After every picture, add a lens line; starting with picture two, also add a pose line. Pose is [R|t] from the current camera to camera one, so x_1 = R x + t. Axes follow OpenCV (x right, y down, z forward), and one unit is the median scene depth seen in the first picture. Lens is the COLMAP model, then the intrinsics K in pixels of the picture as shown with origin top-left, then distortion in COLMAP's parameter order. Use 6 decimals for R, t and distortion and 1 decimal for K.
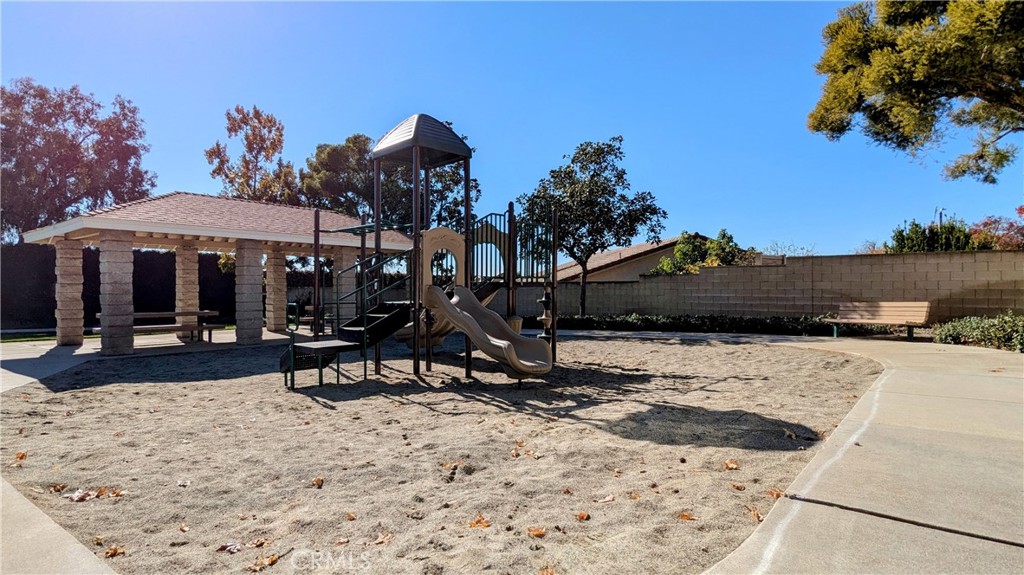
lens RADIAL K [[482.9, 0, 507.6], [0, 482.9, 288.3], [0, 0, 1]] dist [0.000968, -0.000954]
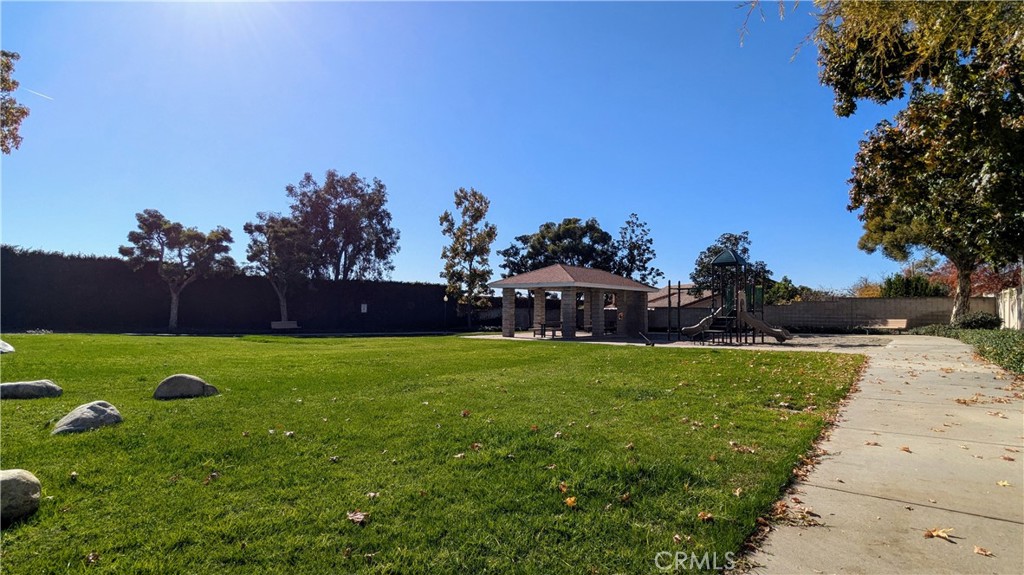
lens RADIAL K [[482.9, 0, 516.6], [0, 482.9, 289.8], [0, 0, 1]] dist [0.000968, -0.000954]
pose [[0.999176, 0.011143, 0.039032, -0.760295], [-0.009722, 0.999289, -0.036414, -0.009042], [-0.039410, 0.036005, 0.998574, -0.868197]]
